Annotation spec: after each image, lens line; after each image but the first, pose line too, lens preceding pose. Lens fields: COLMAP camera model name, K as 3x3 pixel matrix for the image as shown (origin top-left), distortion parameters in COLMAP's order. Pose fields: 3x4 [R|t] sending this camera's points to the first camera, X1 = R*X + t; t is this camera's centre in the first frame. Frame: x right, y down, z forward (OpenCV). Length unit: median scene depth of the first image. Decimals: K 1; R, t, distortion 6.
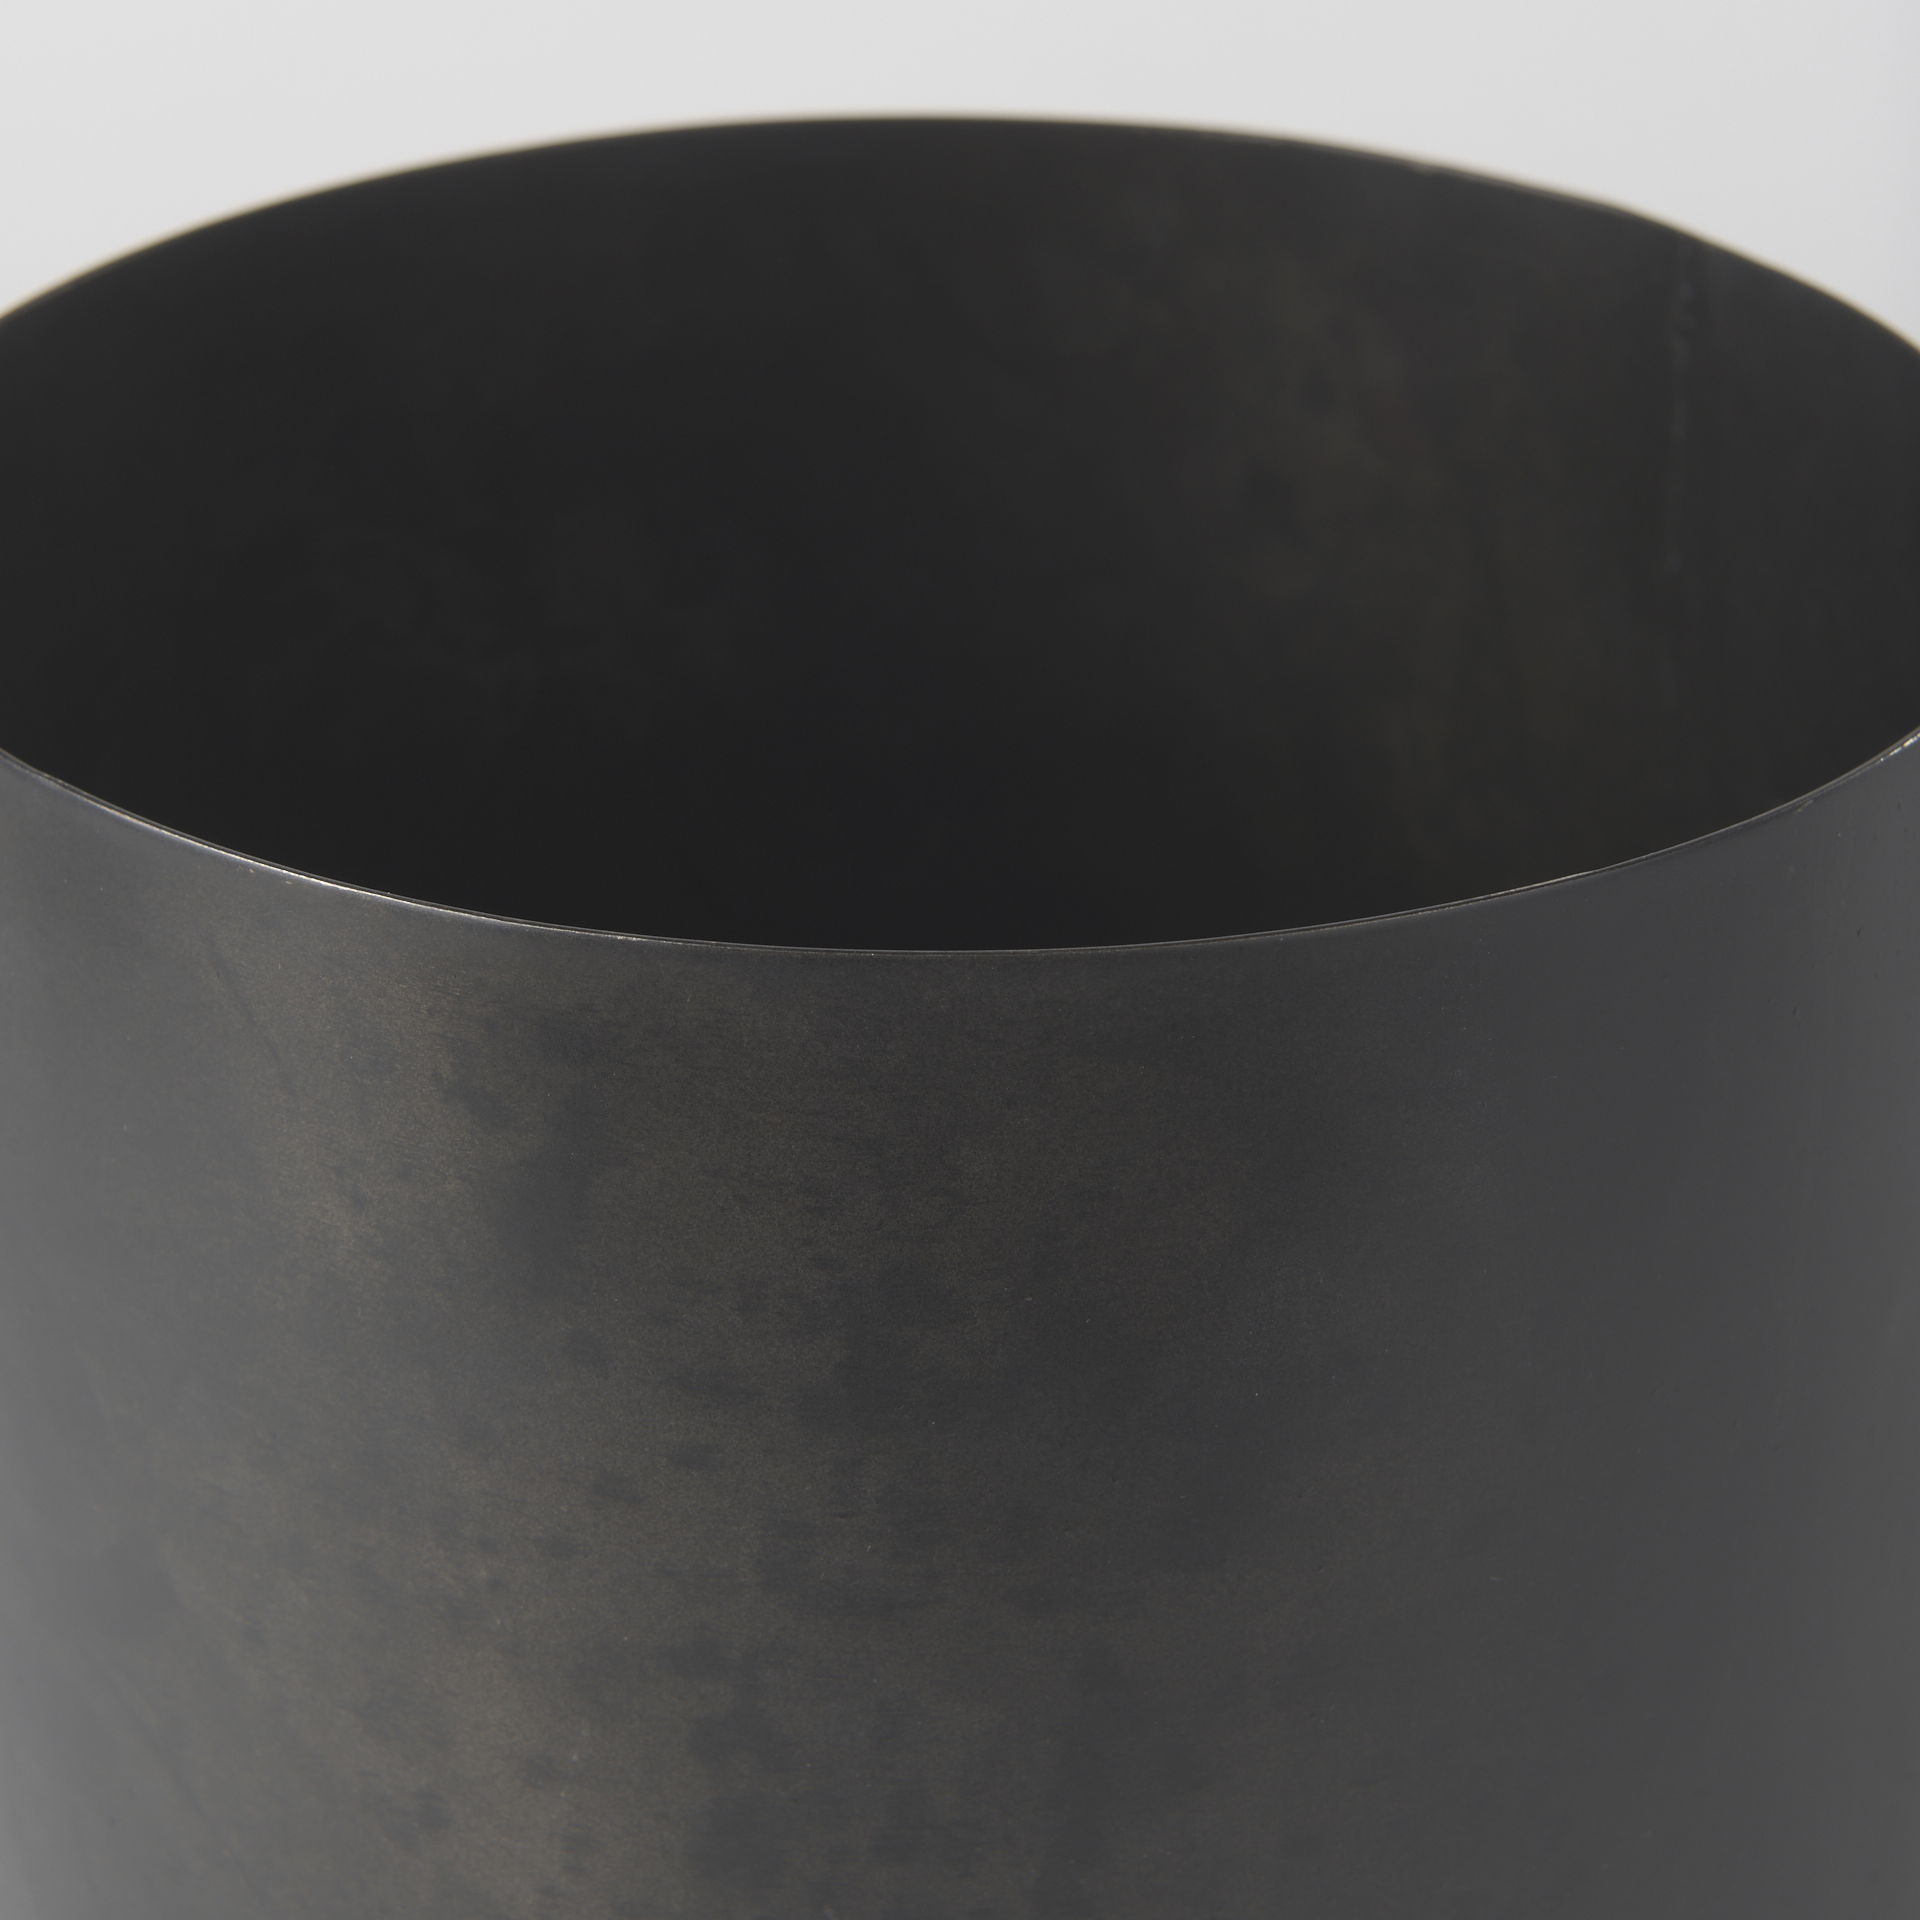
lens RADIAL K [[5735.5, 0, 960.0], [0, 5735.5, 960.0], [0, 0, 1]] dist [0.021802, -0.248804]
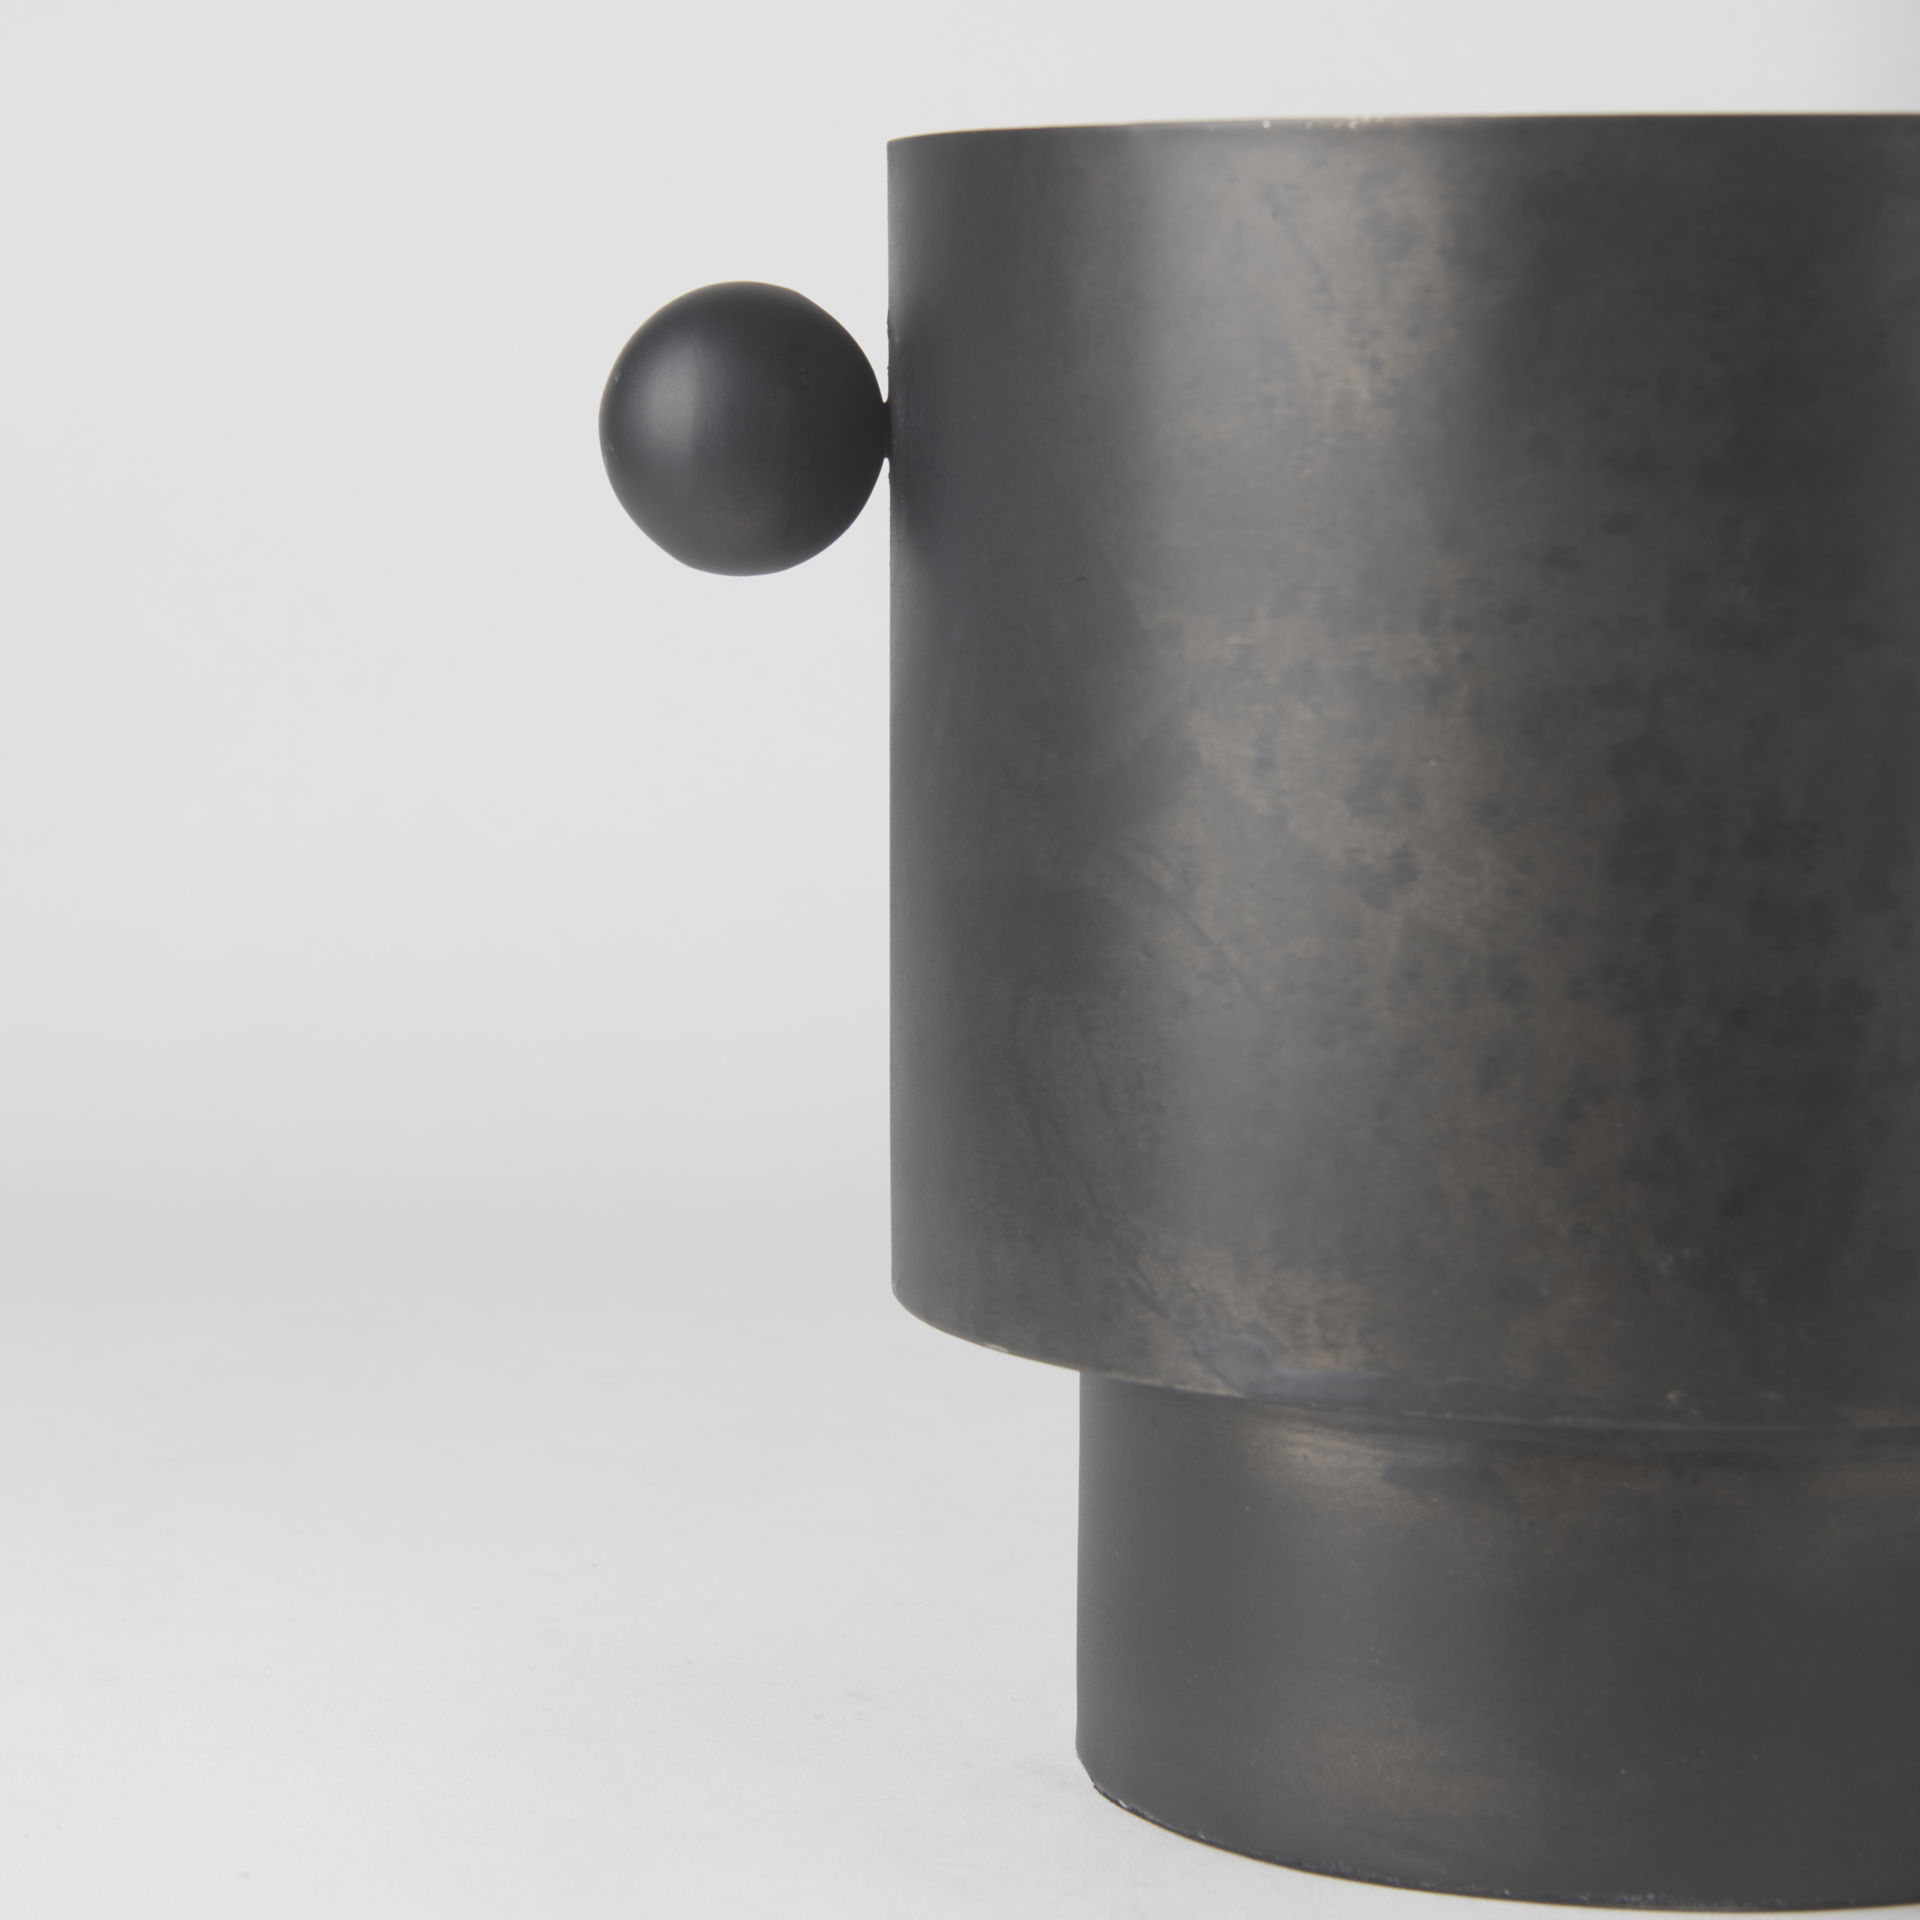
lens RADIAL K [[5735.5, 0, 960.0], [0, 5735.5, 960.0], [0, 0, 1]] dist [0.021802, -0.248804]
pose [[0.999317, -0.000205, 0.036954, -0.257981], [0.013122, 0.936797, -0.349626, 0.670870], [-0.034547, 0.349872, 0.936160, -0.279332]]
